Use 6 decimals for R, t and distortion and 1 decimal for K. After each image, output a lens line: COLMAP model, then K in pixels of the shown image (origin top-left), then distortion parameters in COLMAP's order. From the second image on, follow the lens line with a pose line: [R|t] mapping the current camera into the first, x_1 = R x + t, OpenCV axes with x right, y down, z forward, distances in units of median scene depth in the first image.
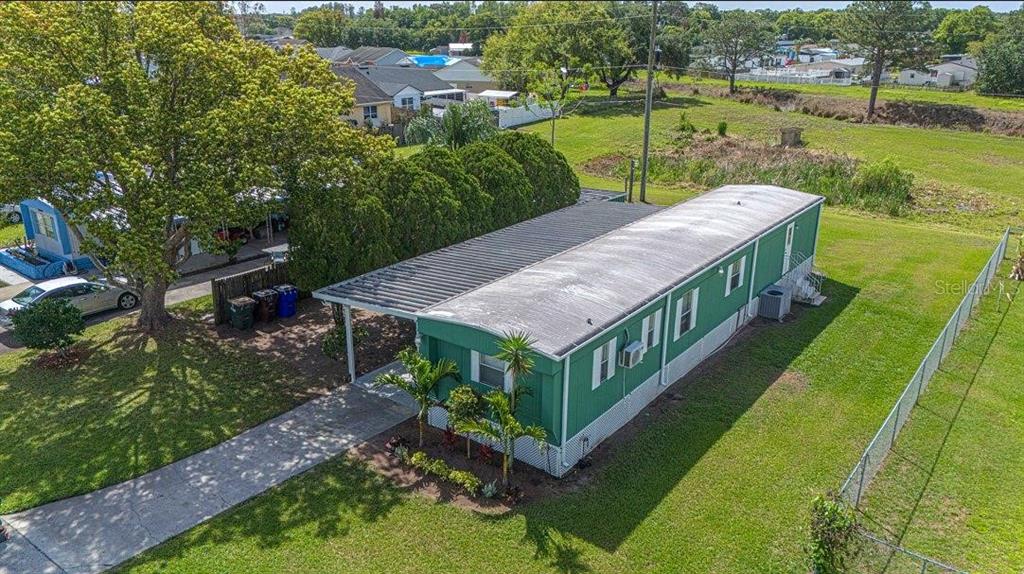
lens RADIAL K [[763.2, 0, 512.0], [0, 763.2, 287.7], [0, 0, 1]] dist [0.037961, -0.005401]
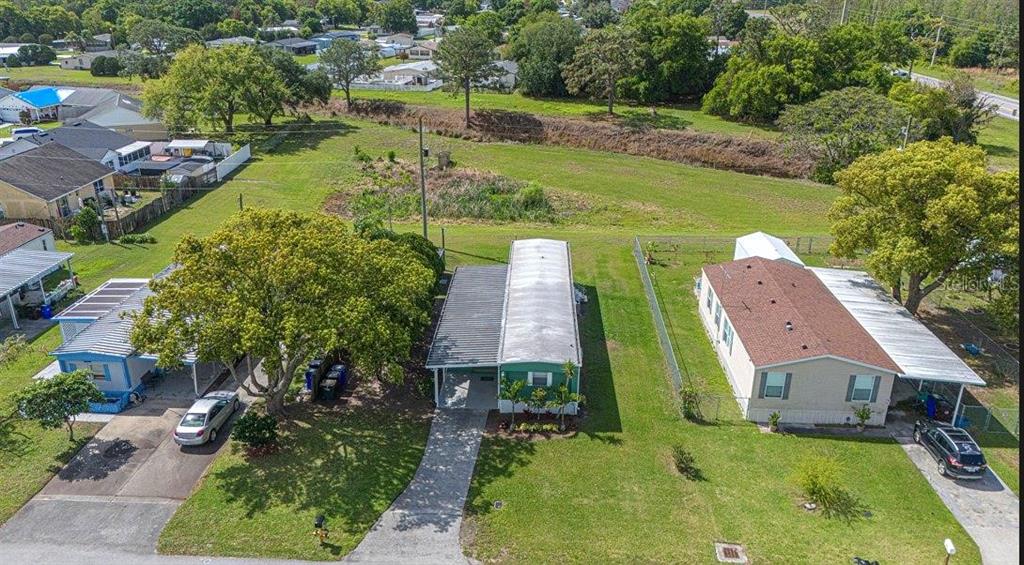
lens RADIAL K [[758.0, 0, 511.1], [0, 758.0, 282.4], [0, 0, 1]] dist [0.050337, 0.000759]
pose [[0.824859, -0.212713, 0.523795, -1.122319], [0.186339, 0.977036, 0.103333, -0.383462], [-0.533747, 0.012368, 0.845554, -0.772065]]
